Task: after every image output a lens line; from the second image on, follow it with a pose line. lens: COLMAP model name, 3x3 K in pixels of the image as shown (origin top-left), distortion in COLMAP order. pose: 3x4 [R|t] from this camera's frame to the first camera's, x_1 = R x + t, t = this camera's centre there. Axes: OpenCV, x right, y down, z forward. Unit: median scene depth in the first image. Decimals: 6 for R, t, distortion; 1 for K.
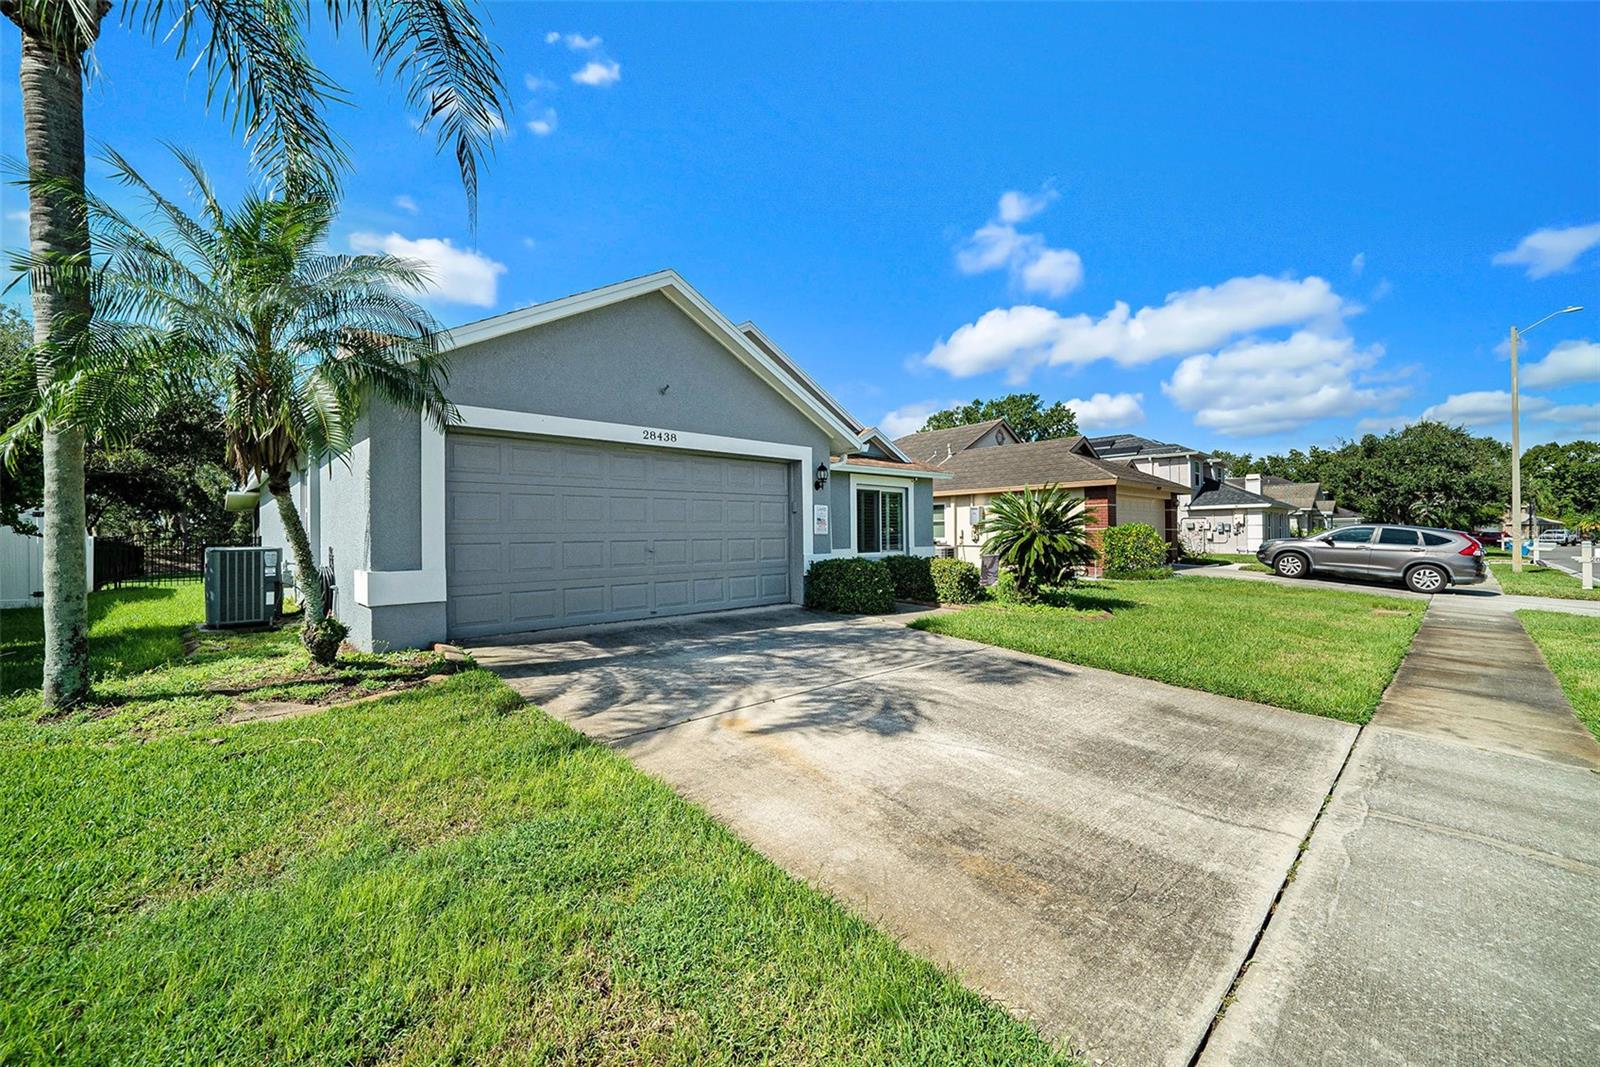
lens RADIAL K [[637.8, 0, 777.9], [0, 637.8, 532.1], [0, 0, 1]] dist [-0.000657, -0.000193]
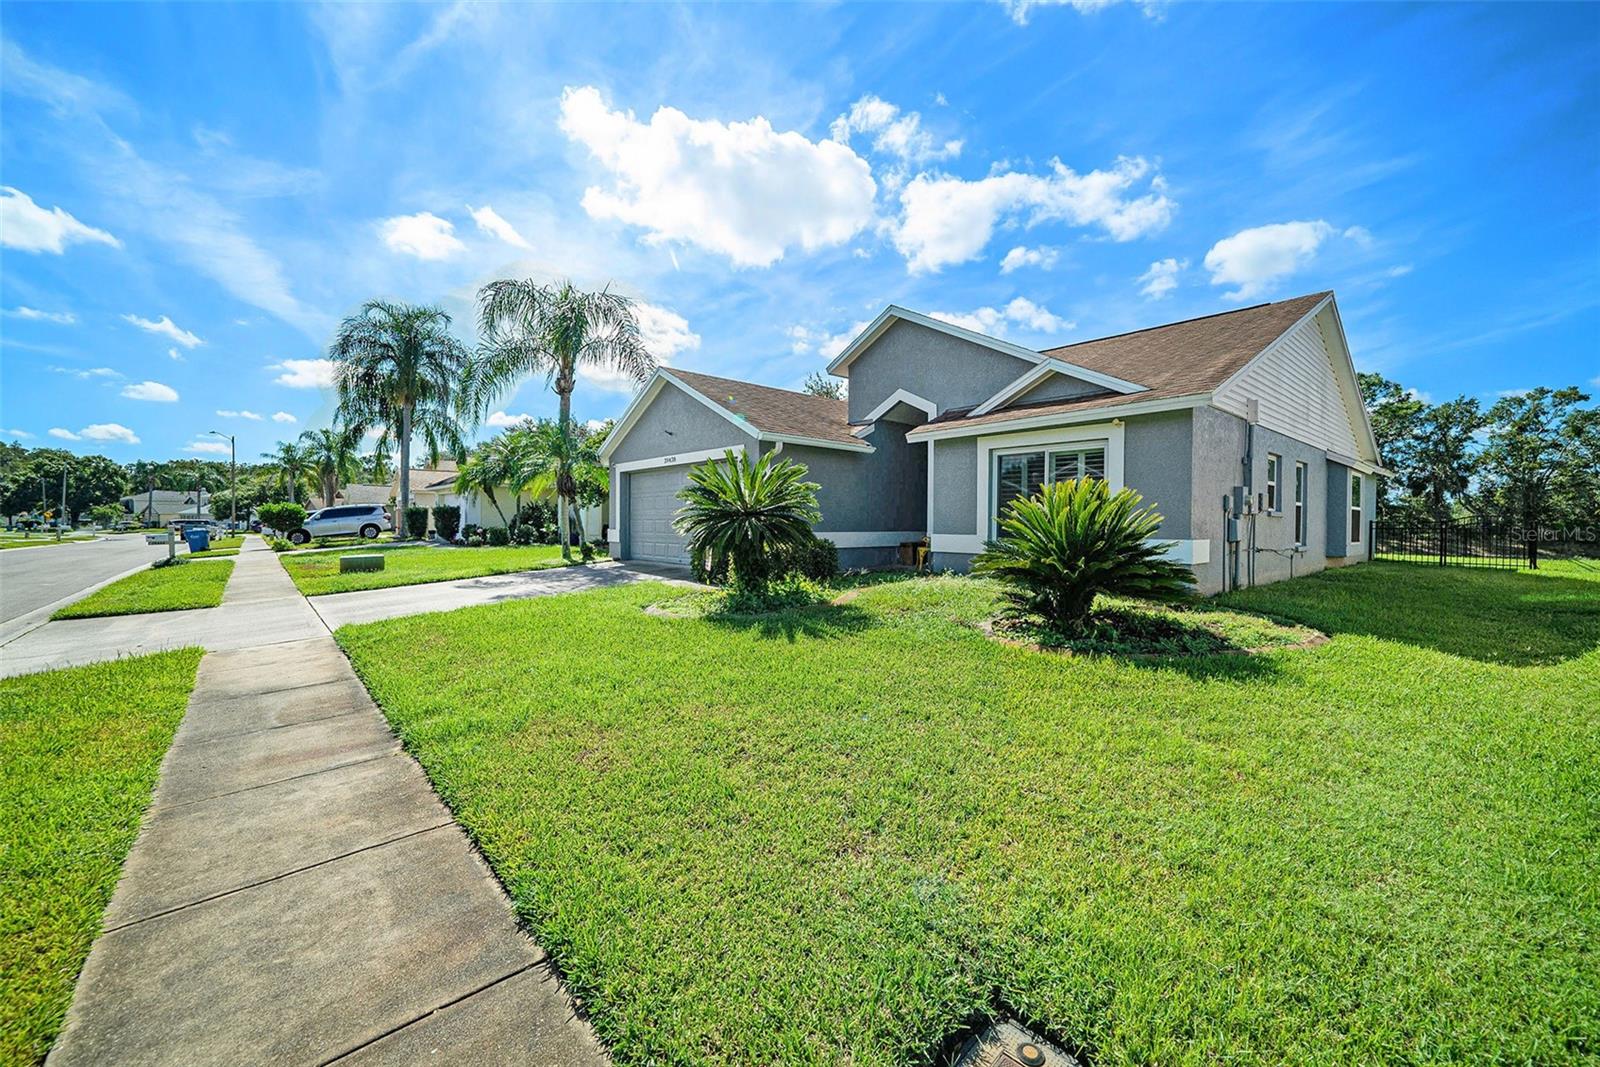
lens RADIAL K [[637.8, 0, 777.9], [0, 637.8, 532.1], [0, 0, 1]] dist [-0.000657, -0.000193]
pose [[-0.038378, 0.017644, -0.999108, 1.276398], [-0.000608, 0.999844, 0.017680, 0.014092], [0.999263, 0.001286, -0.038361, 1.114328]]
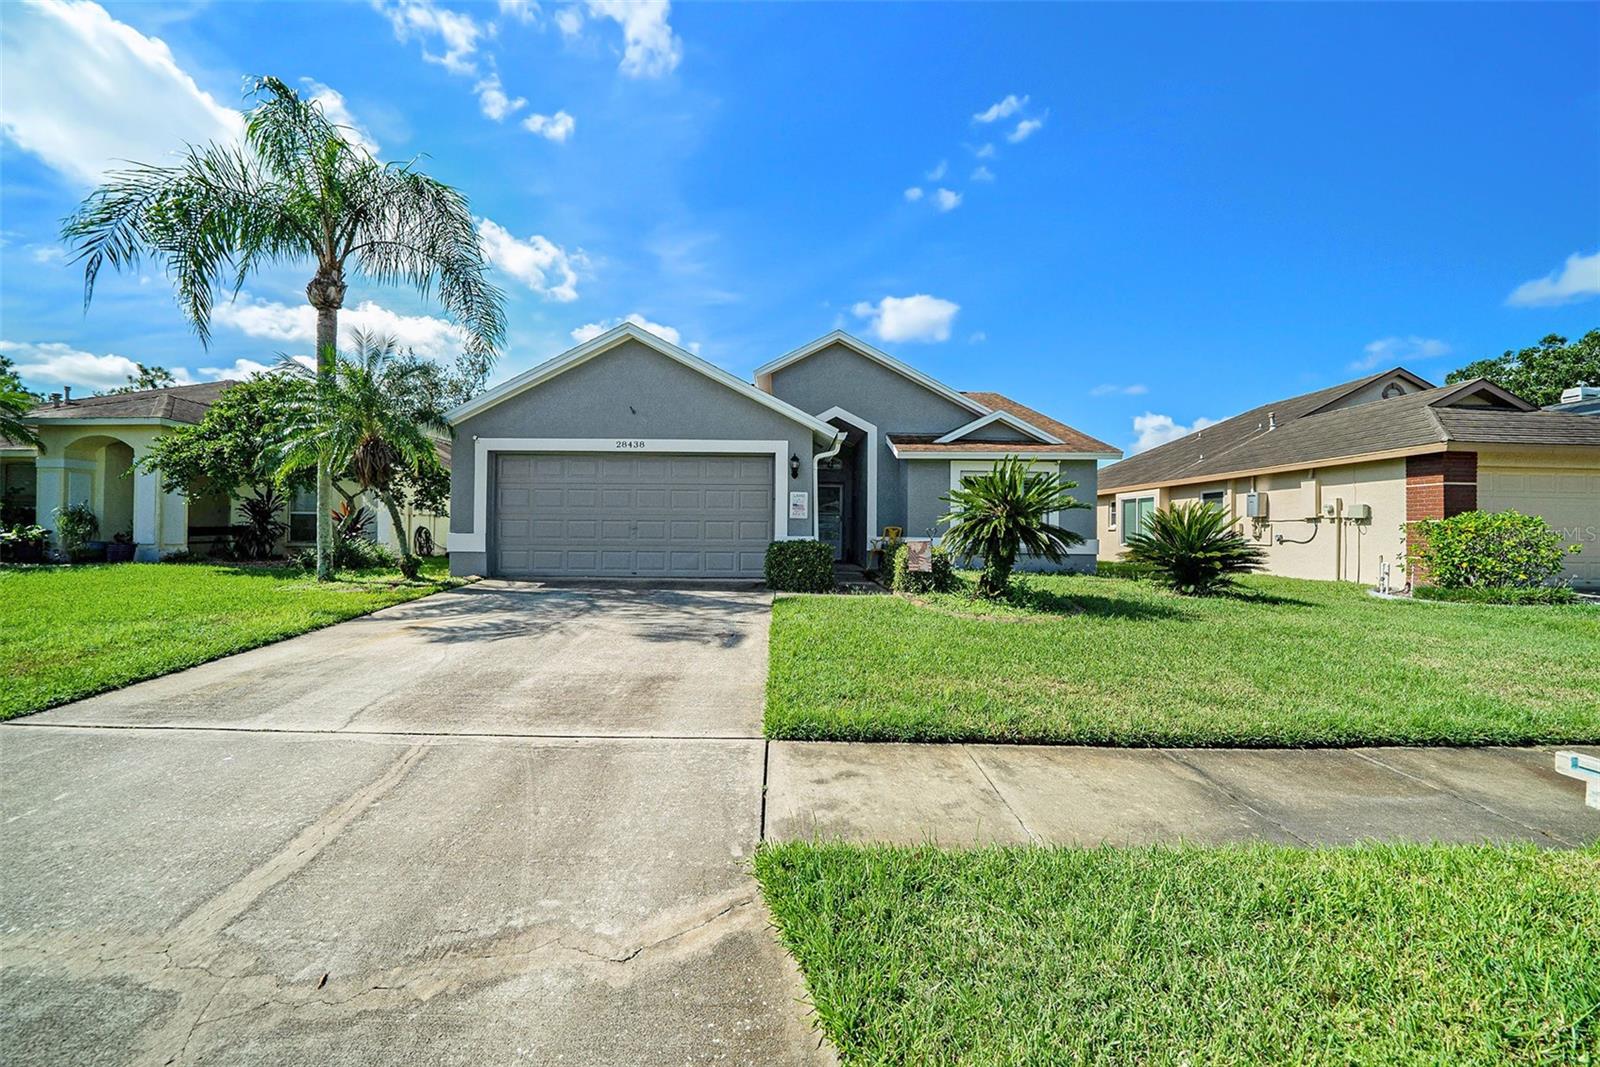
lens RADIAL K [[576.7, 0, 779.5], [0, 576.7, 531.2], [0, 0, 1]] dist [-0.019182, 0.000063]
pose [[0.742787, 0.013178, -0.669398, 0.721958], [-0.012812, 0.999903, 0.005469, 0.020704], [0.669406, 0.004514, 0.742884, 0.241142]]
